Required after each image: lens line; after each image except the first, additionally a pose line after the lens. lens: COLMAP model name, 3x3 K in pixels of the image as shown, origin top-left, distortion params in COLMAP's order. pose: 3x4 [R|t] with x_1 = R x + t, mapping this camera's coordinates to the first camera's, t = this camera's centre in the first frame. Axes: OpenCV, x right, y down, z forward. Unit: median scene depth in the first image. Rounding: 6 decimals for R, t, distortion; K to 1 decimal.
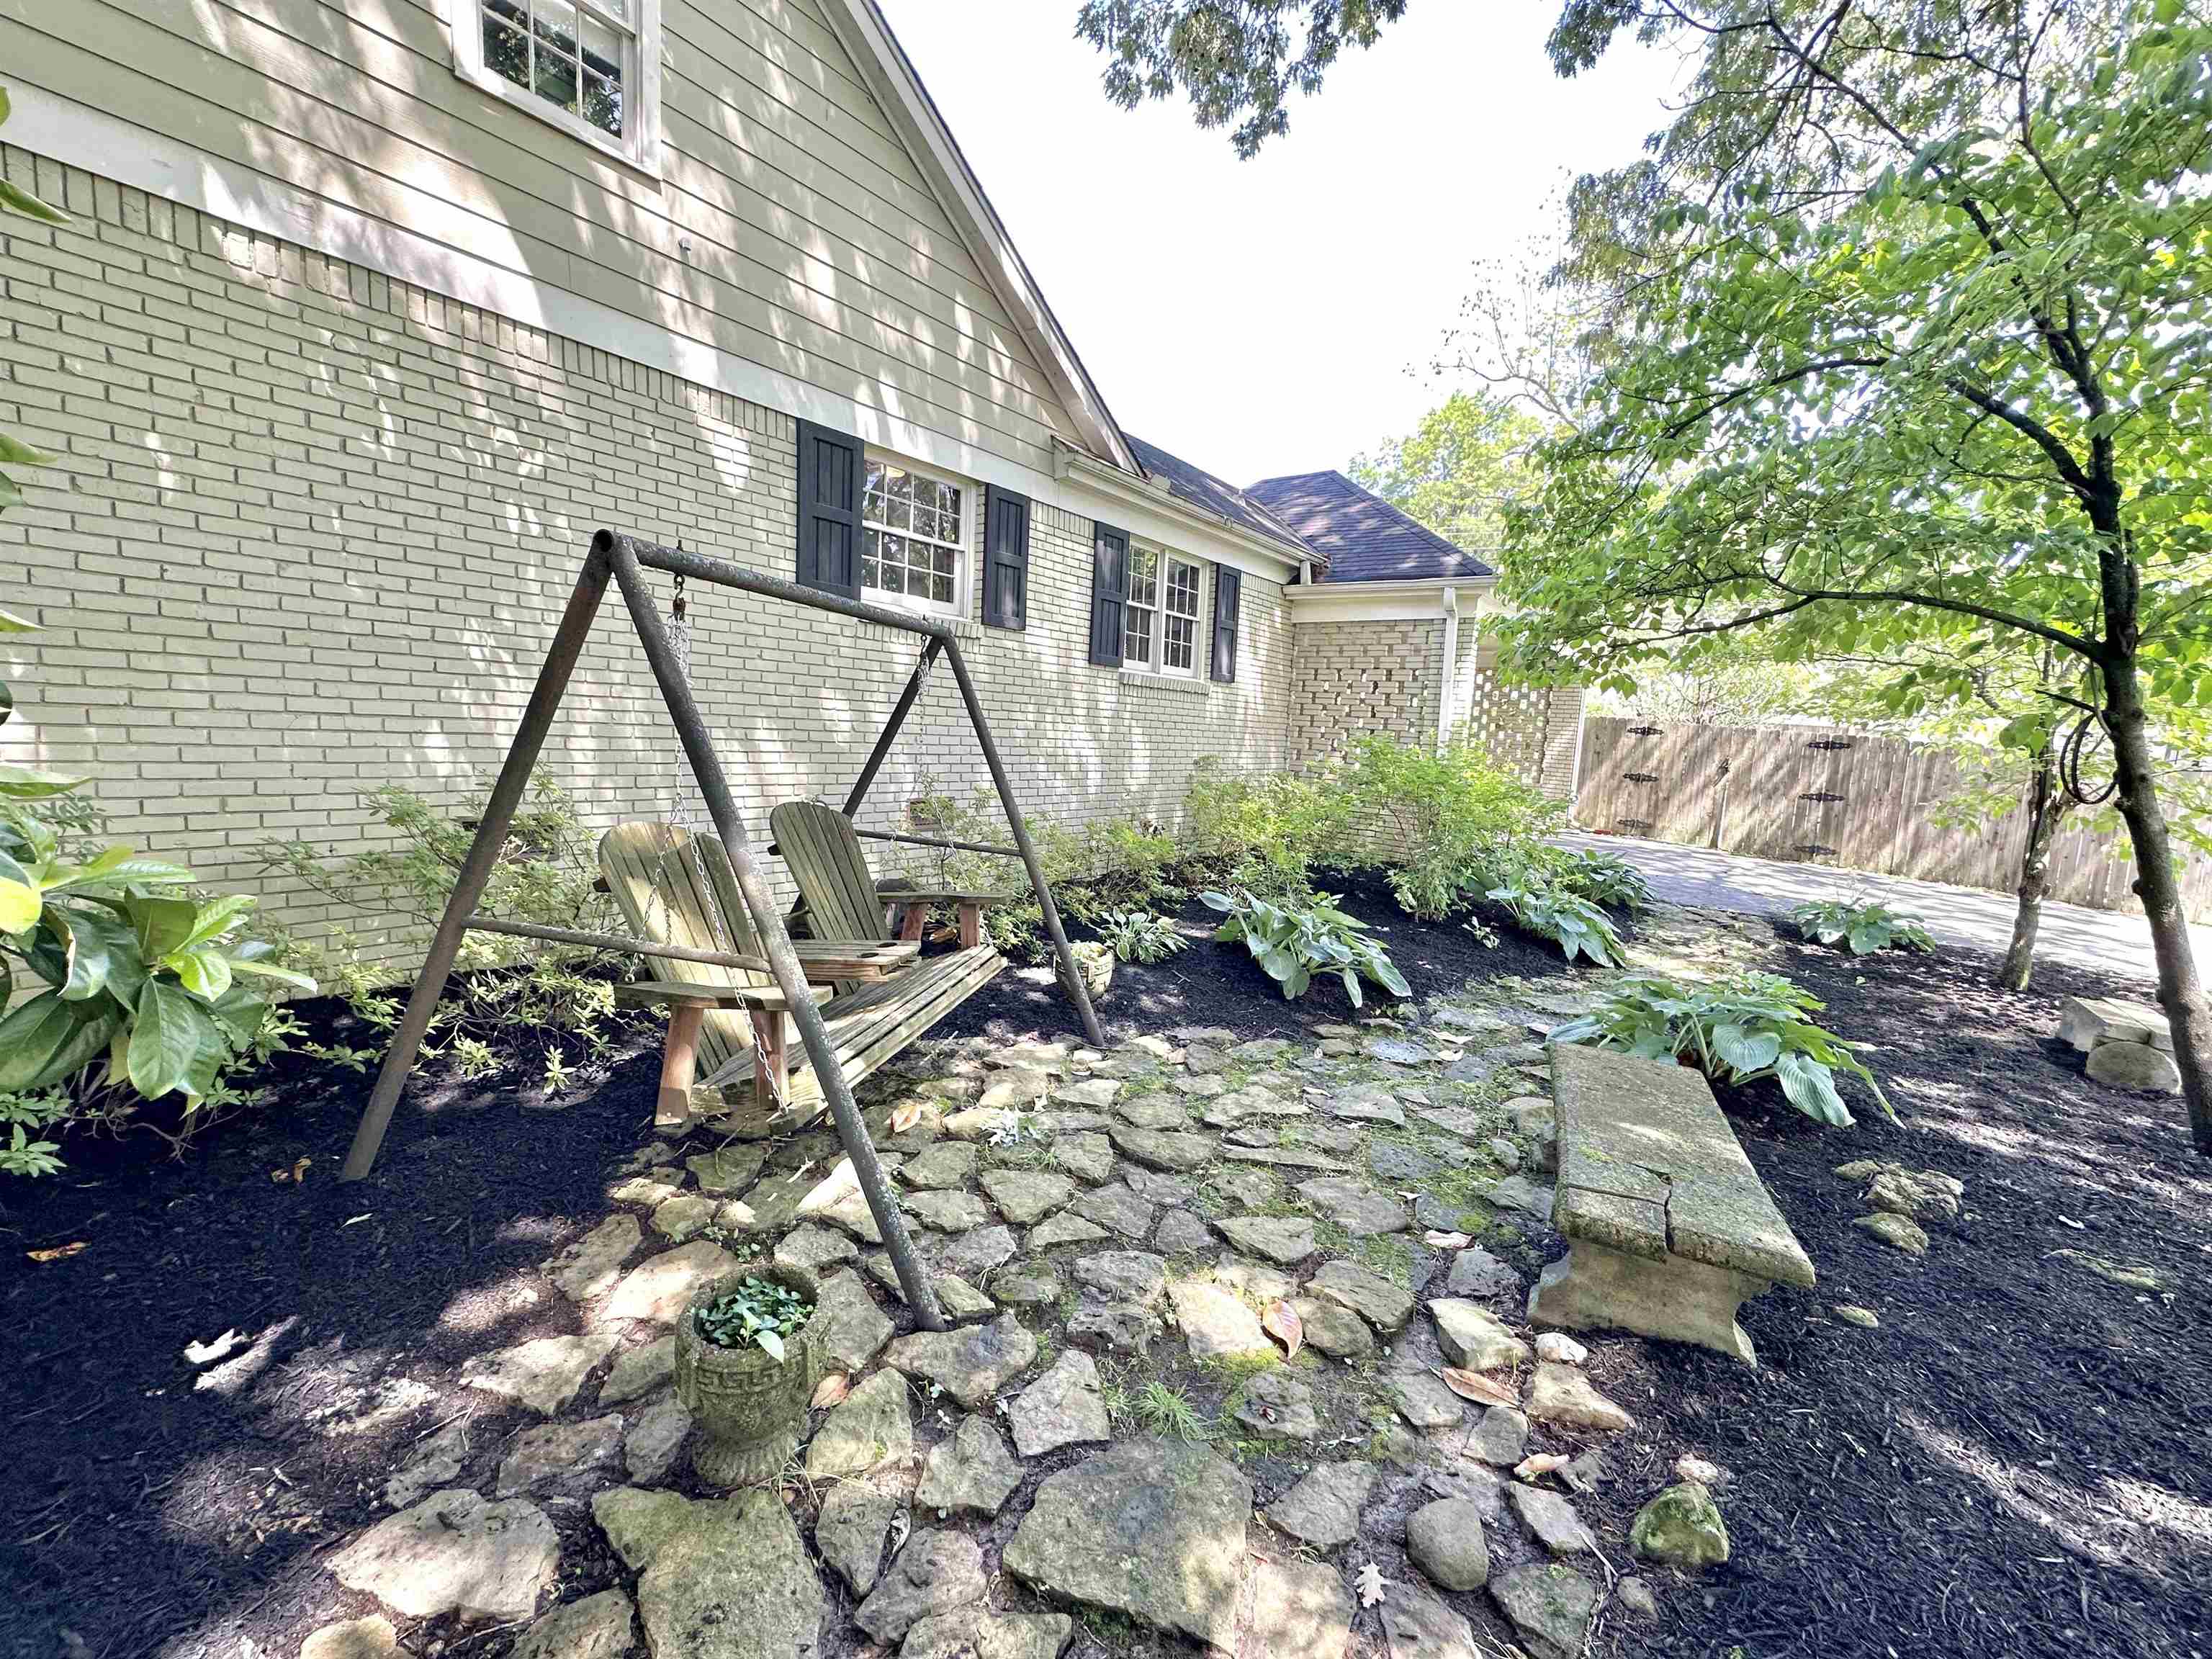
lens RADIAL K [[886.3, 0, 1094.4], [0, 886.3, 824.1], [0, 0, 1]] dist [-0.001446, -0.000365]
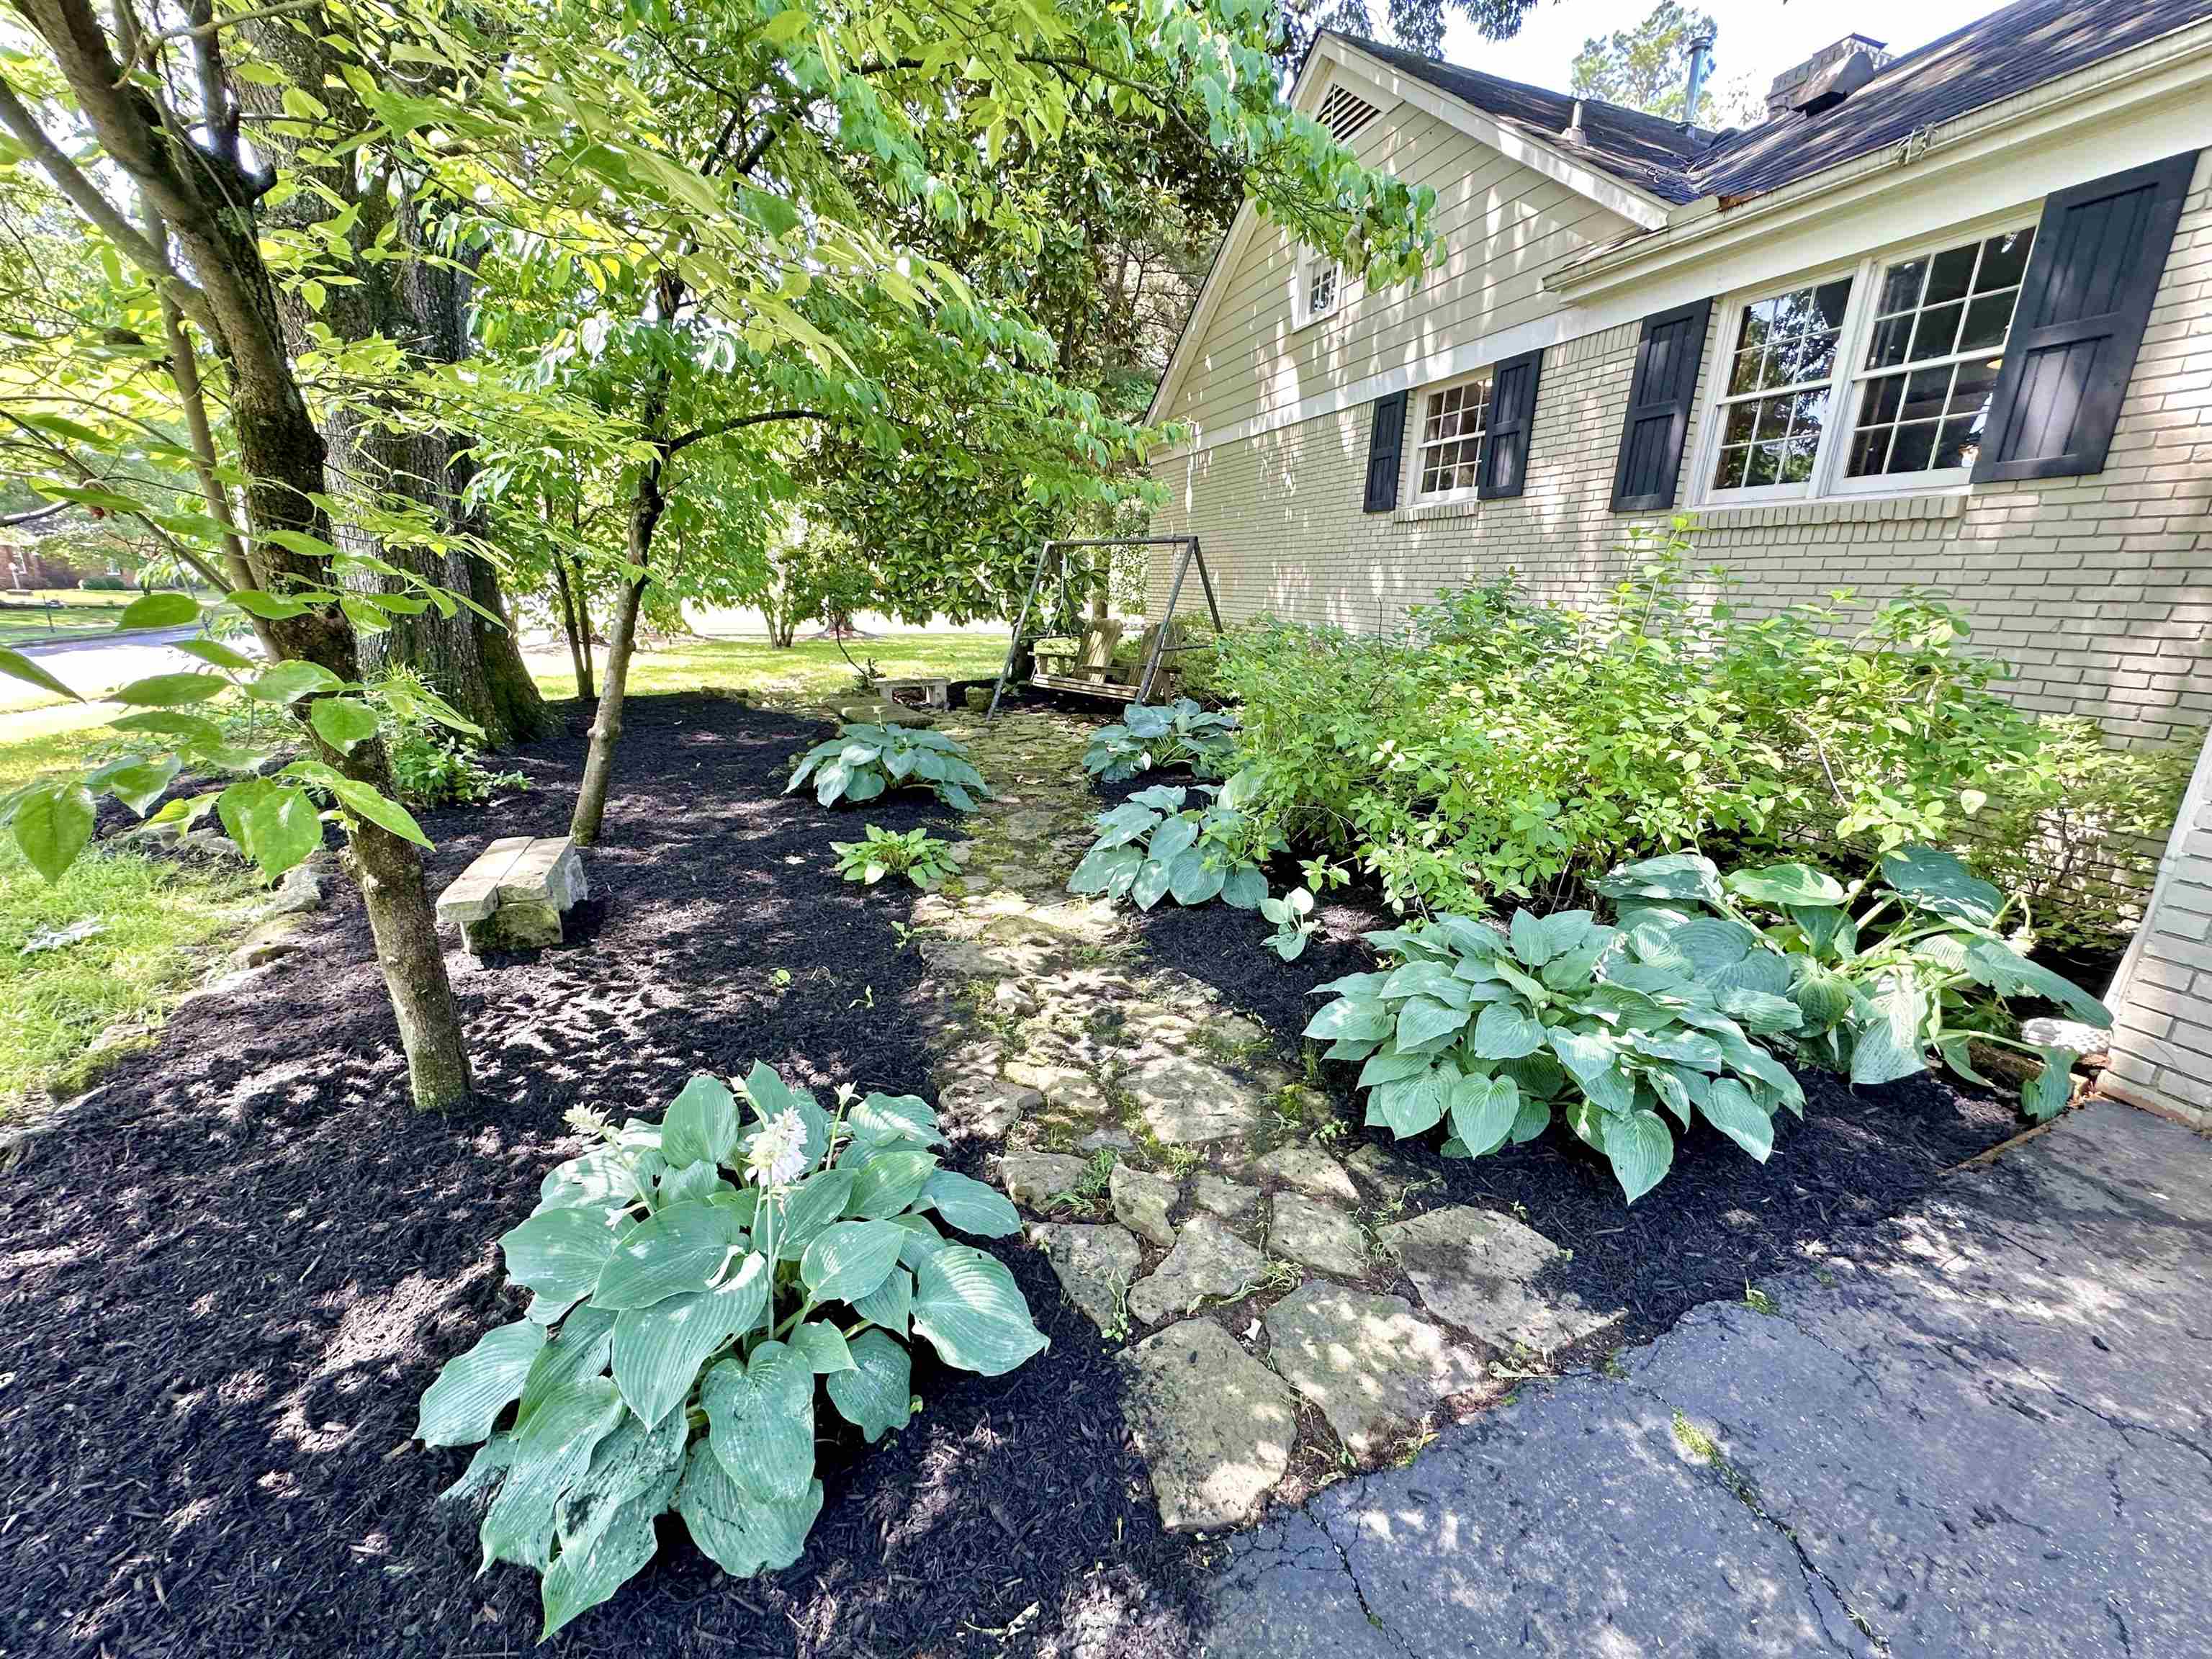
lens RADIAL K [[886.3, 0, 1100.0], [0, 886.3, 823.0], [0, 0, 1]] dist [-0.001446, -0.000365]
pose [[-0.546858, 0.150703, -0.823550, 1.095287], [-0.149502, 0.950279, 0.273166, -0.080333], [0.823769, 0.272505, -0.497137, 1.291943]]
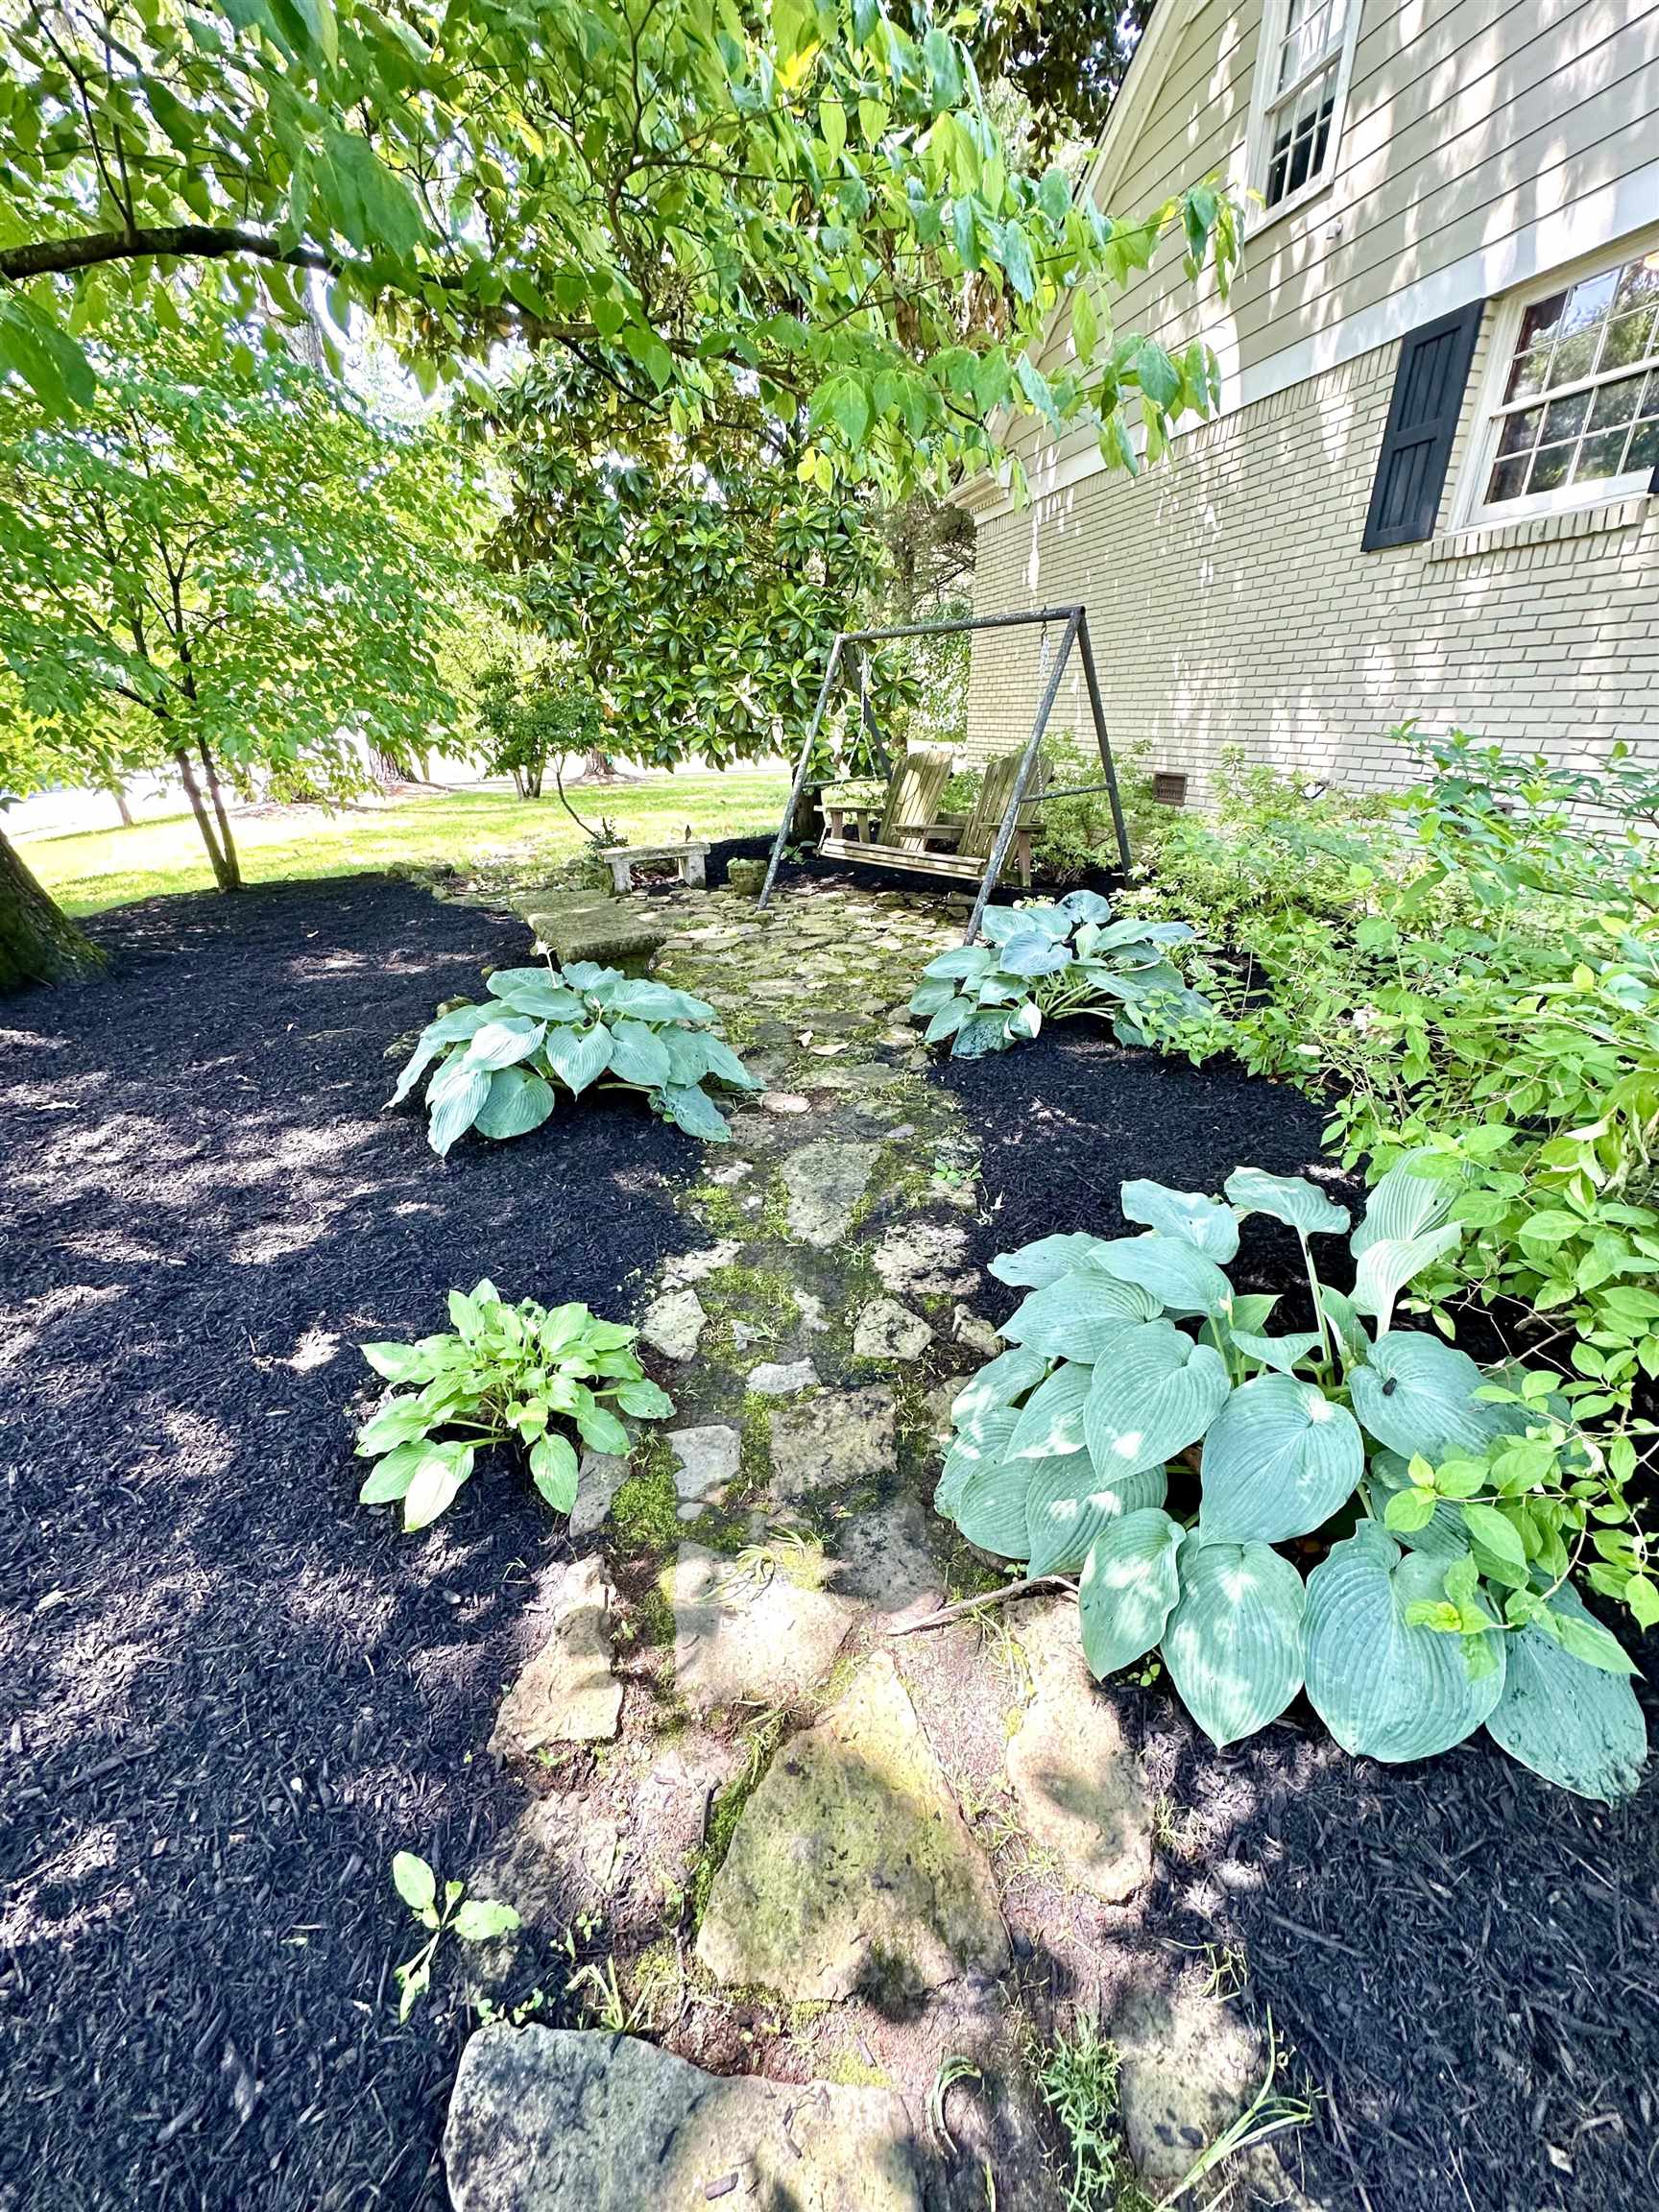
lens RADIAL K [[886.3, 0, 825.1], [0, 886.3, 1108.3], [0, 0, 1]] dist [-0.001446, -0.000365]
pose [[-0.600136, 0.284190, -0.747712, 0.754300], [-0.110082, 0.896522, 0.429105, -0.057295], [0.792287, 0.339831, -0.506750, 1.025420]]
